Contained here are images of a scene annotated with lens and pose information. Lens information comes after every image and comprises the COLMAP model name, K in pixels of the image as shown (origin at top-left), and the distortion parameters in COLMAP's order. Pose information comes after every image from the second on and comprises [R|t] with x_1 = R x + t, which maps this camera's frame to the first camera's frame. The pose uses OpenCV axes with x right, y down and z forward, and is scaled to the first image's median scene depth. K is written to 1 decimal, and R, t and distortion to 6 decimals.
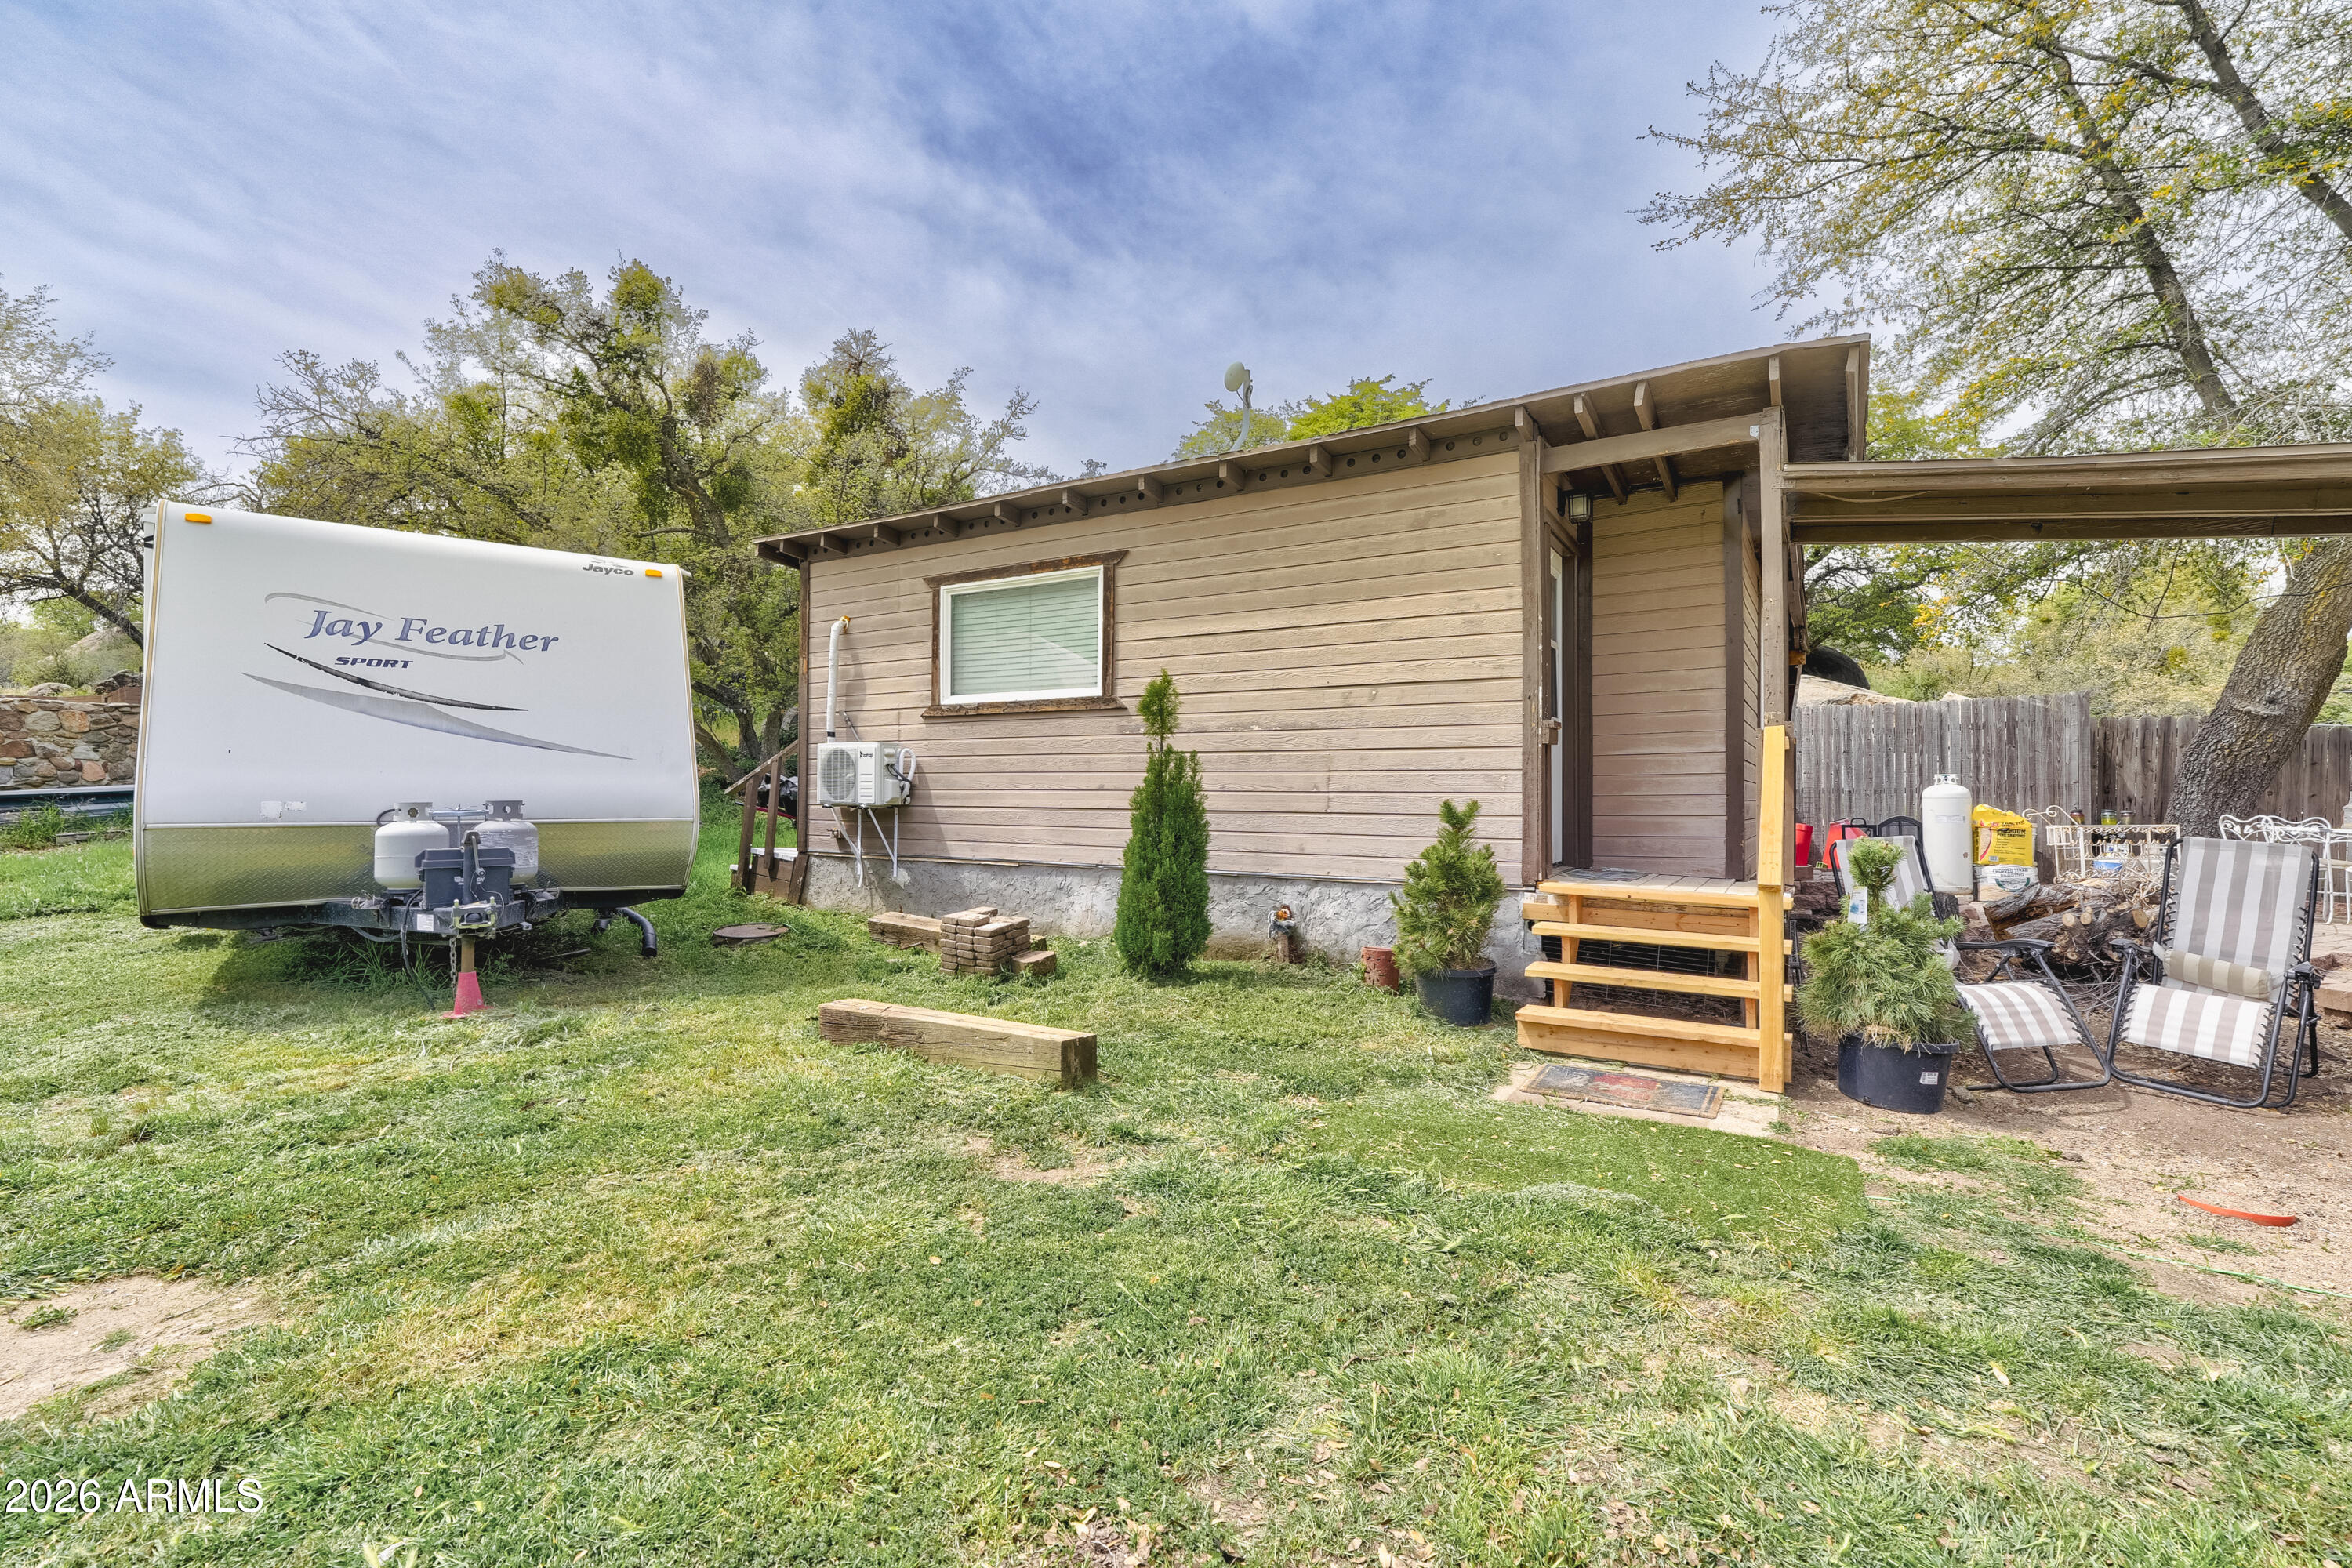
lens RADIAL K [[1089.6, 0, 1176.7], [0, 1089.6, 764.1], [0, 0, 1]] dist [0.002175, 0.000377]
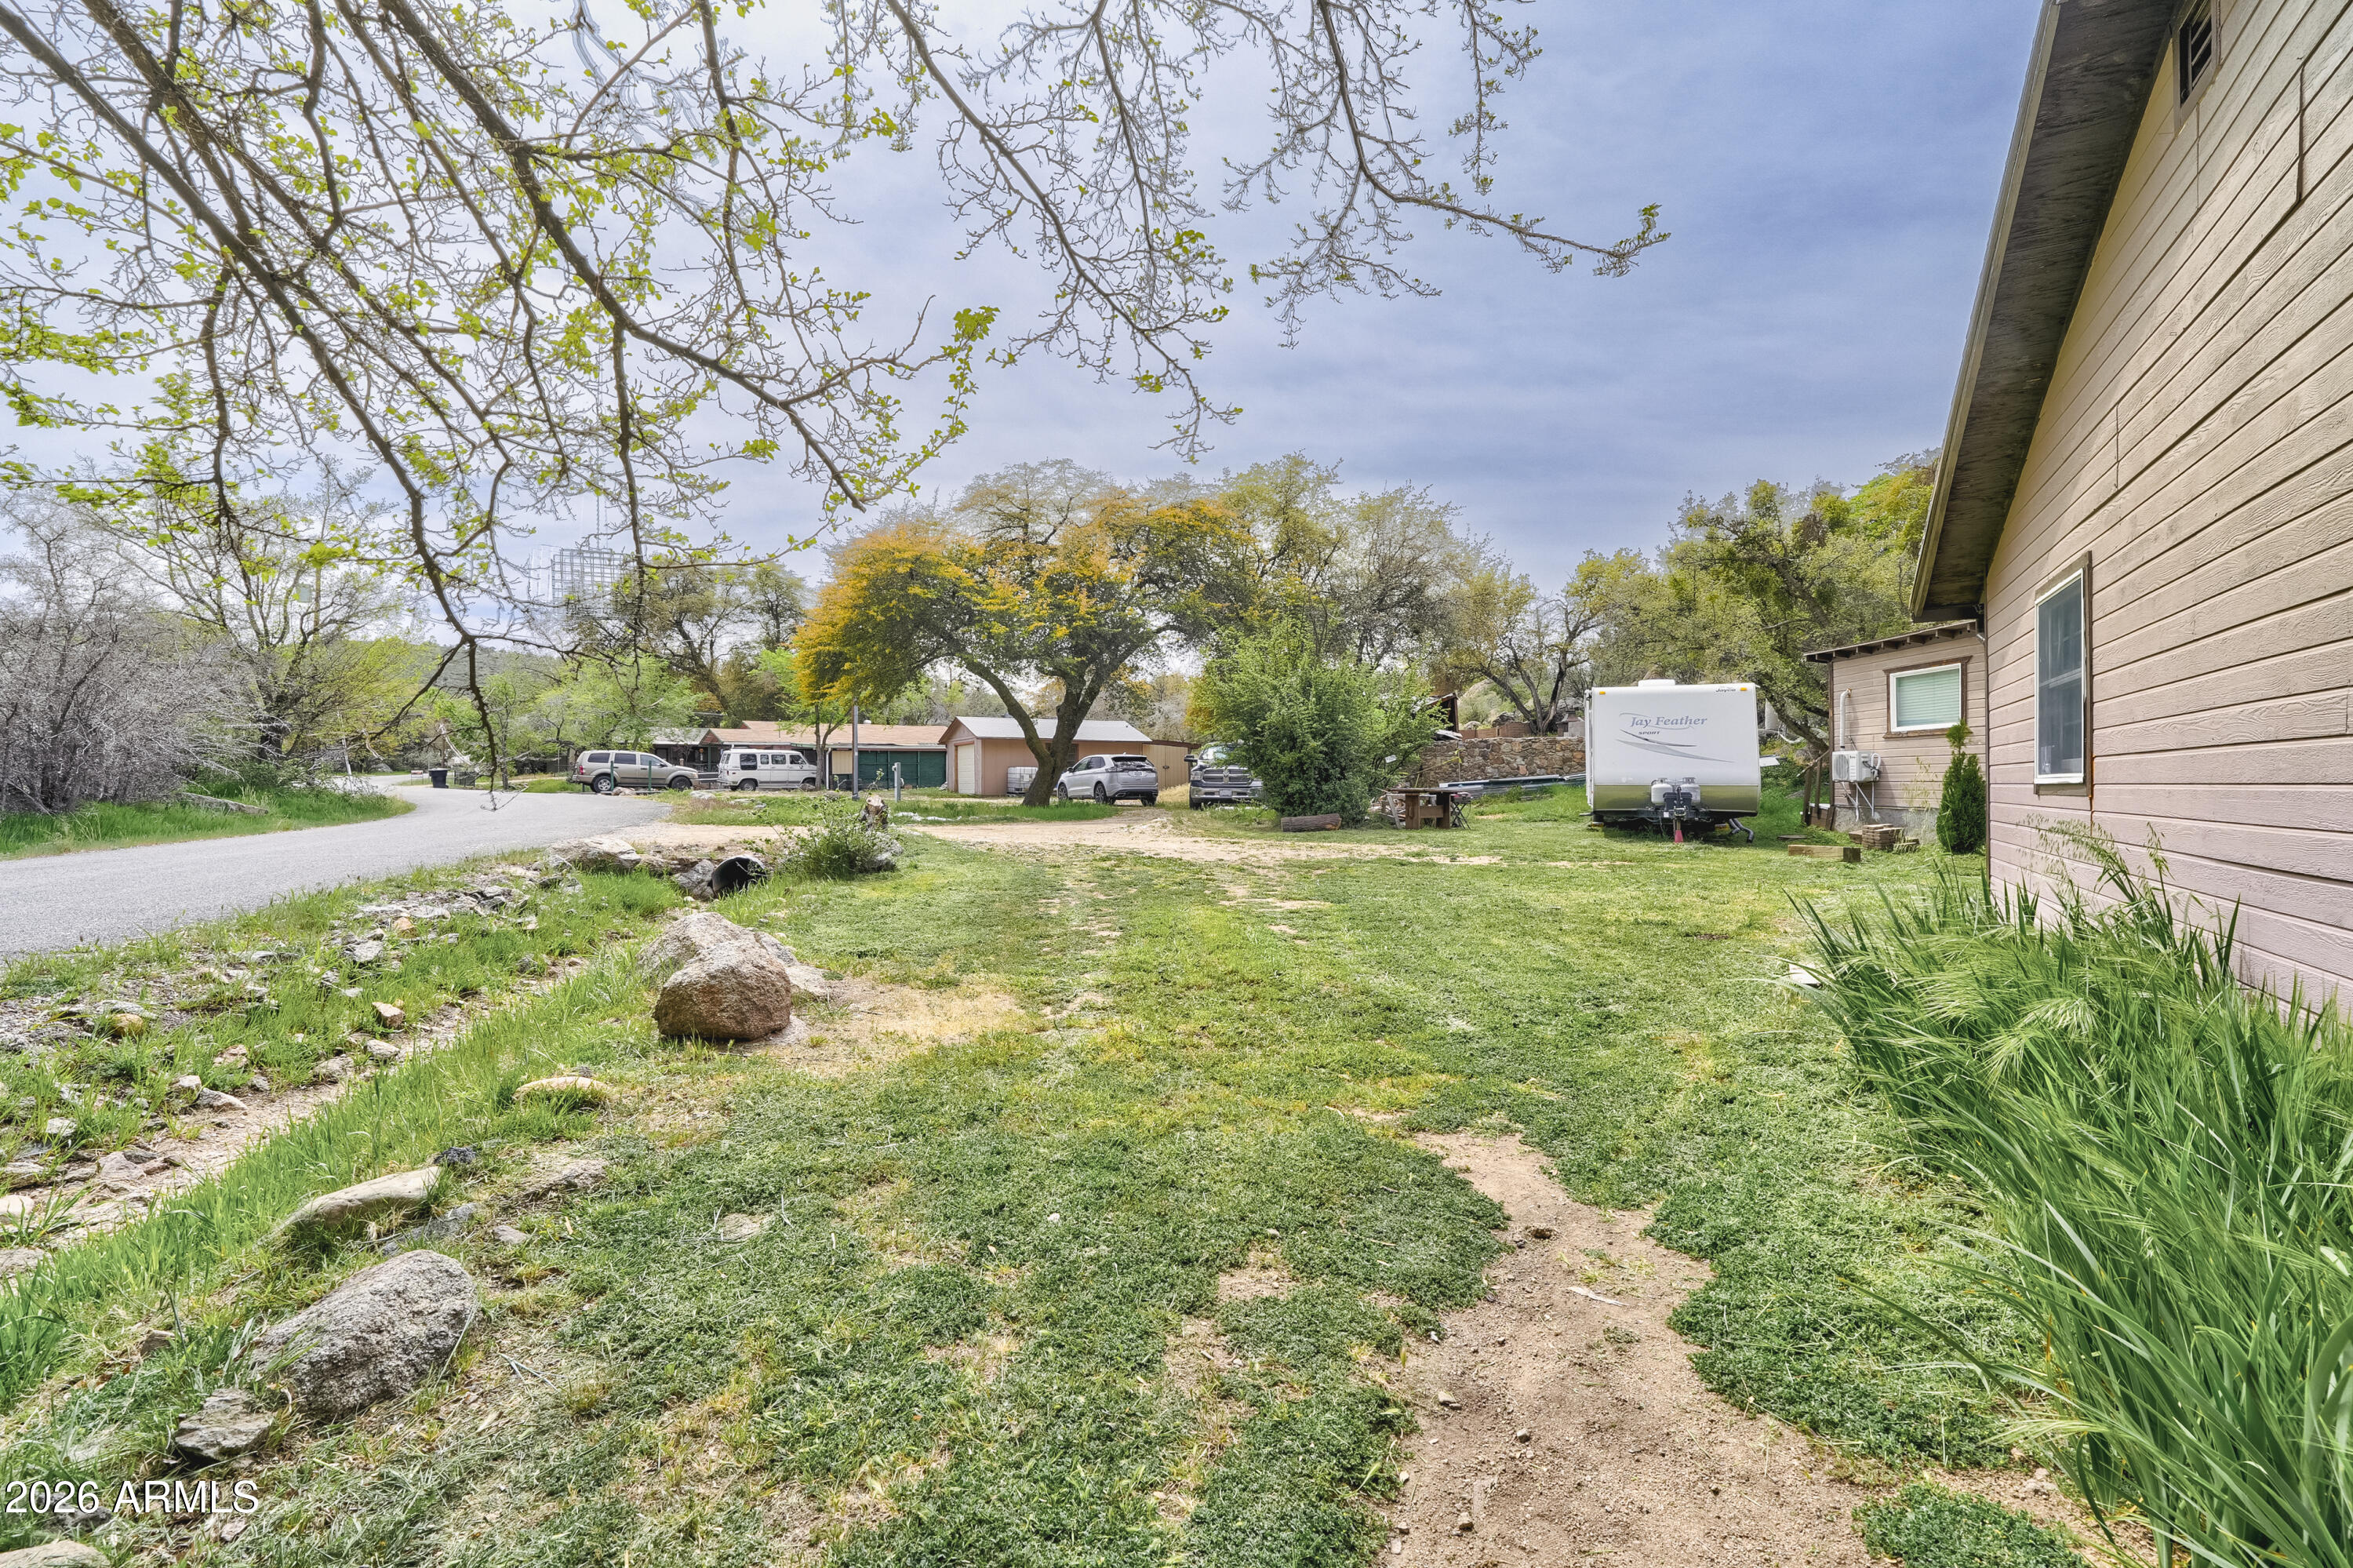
lens RADIAL K [[1090.1, 0, 1175.5], [0, 1090.1, 771.7], [0, 0, 1]] dist [0.002175, 0.000377]
pose [[0.528871, -0.010946, -0.848631, 0.794041], [0.020880, 0.999782, 0.000117, -0.007571], [0.848445, -0.017781, 0.528985, -1.198353]]
